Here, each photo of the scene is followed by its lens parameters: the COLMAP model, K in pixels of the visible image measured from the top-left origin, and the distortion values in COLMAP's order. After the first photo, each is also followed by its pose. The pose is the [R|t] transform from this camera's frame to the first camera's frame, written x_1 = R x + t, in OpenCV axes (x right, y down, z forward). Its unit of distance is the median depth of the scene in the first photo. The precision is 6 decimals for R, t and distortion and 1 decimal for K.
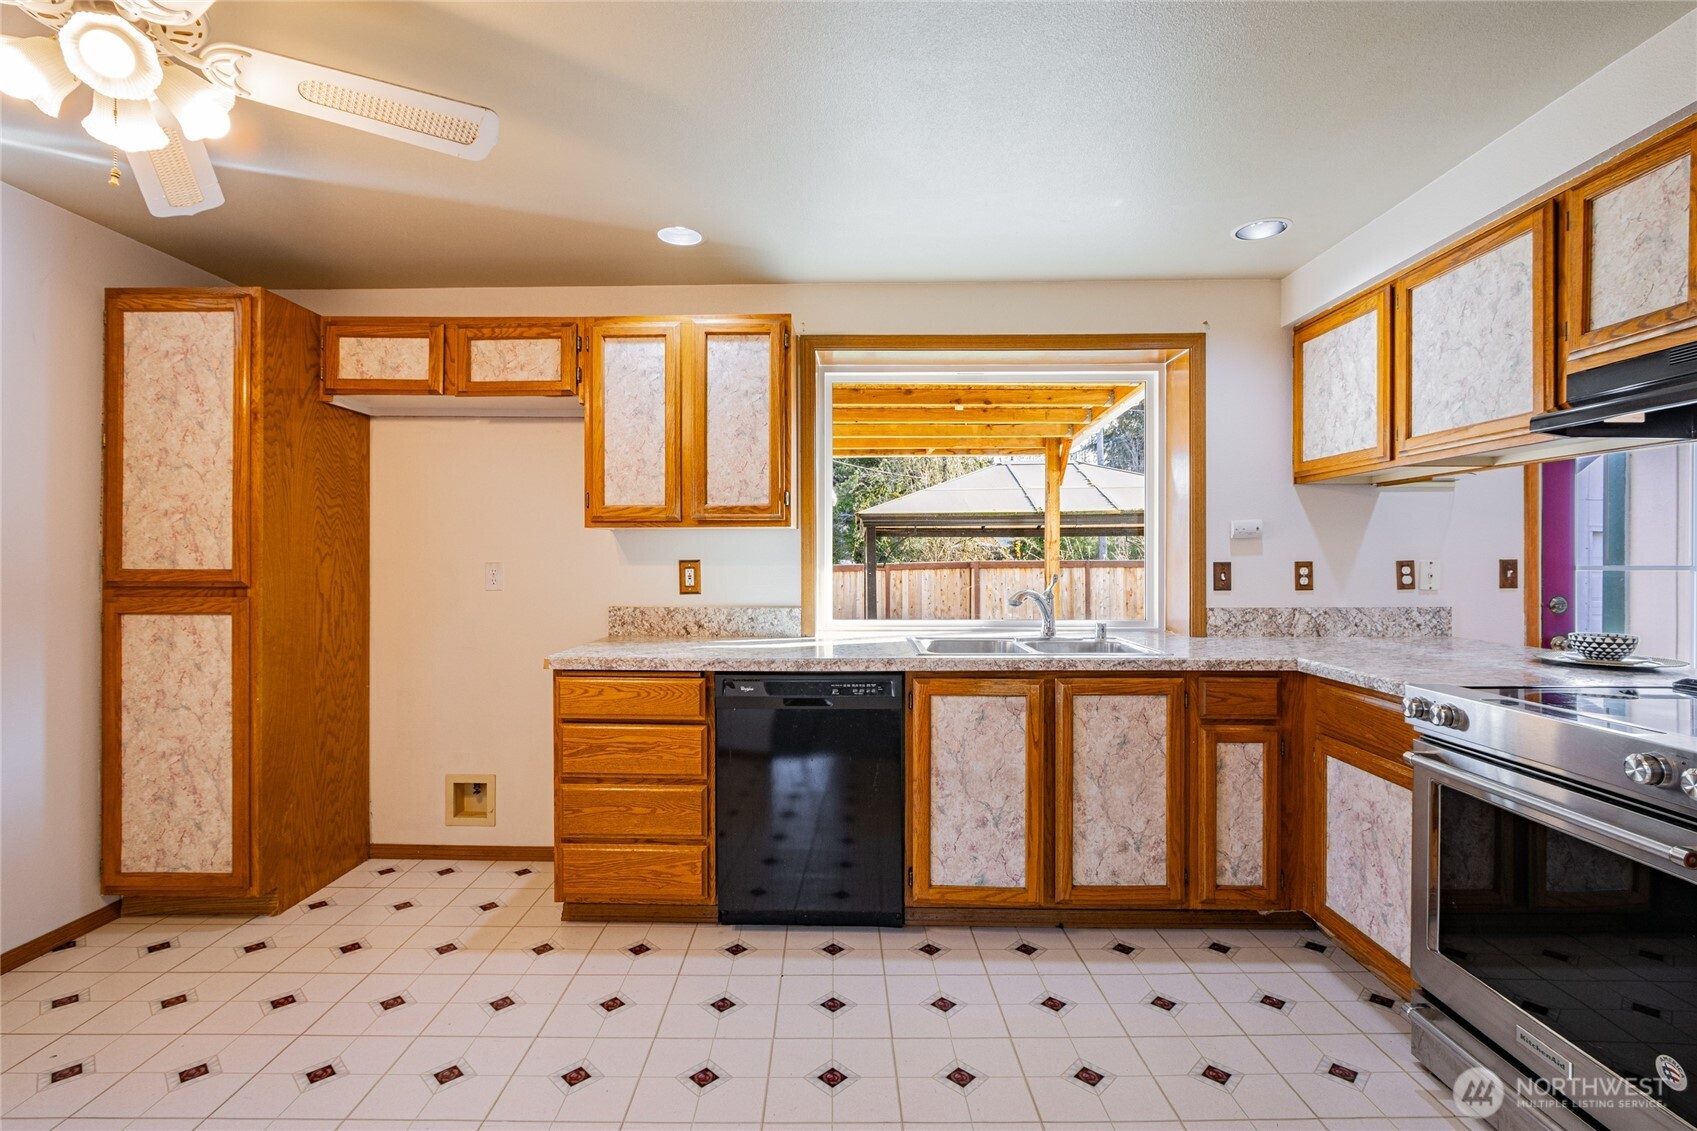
lens RADIAL K [[786.0, 0, 845.6], [0, 786.0, 557.6], [0, 0, 1]] dist [-0.013860, 0.001140]
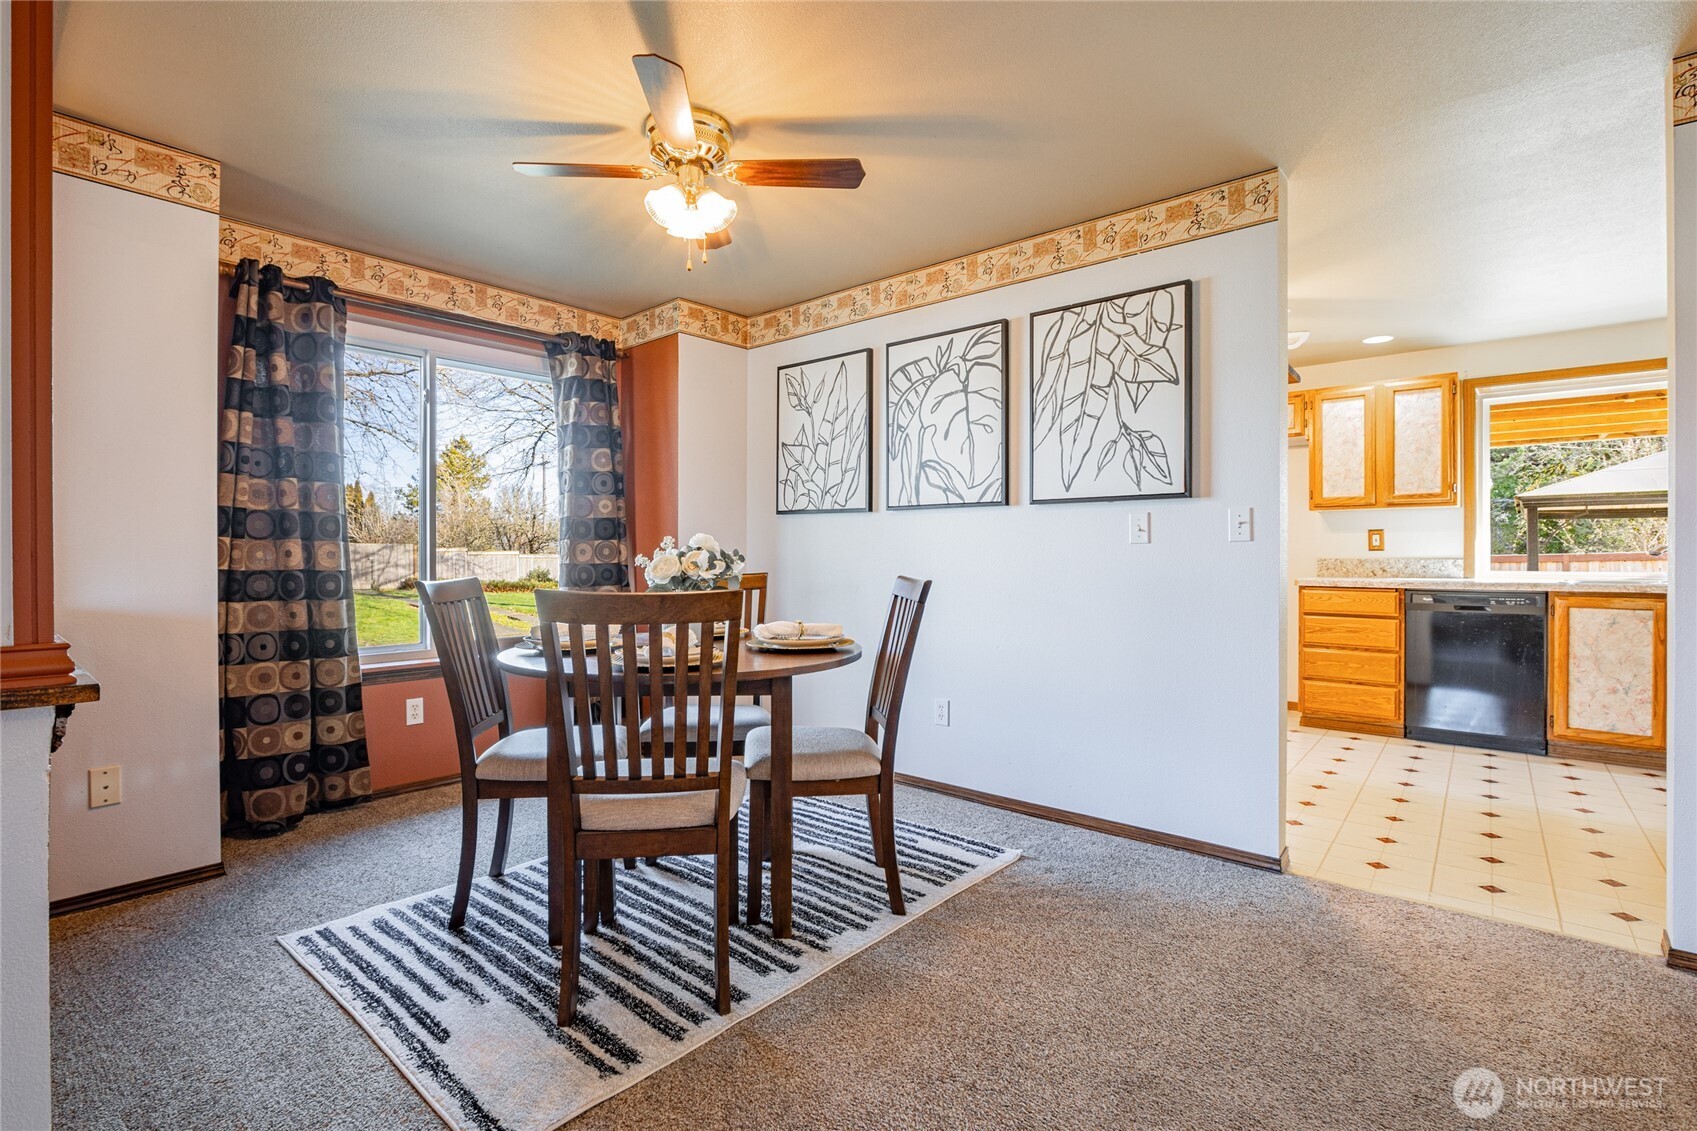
lens RADIAL K [[786.0, 0, 845.6], [0, 786.0, 557.6], [0, 0, 1]] dist [-0.013860, 0.001140]
pose [[0.763421, 0.003529, -0.645892, 0.005669], [-0.001843, 0.999993, 0.003285, 0.071851], [0.645899, -0.001317, 0.763422, -1.141713]]
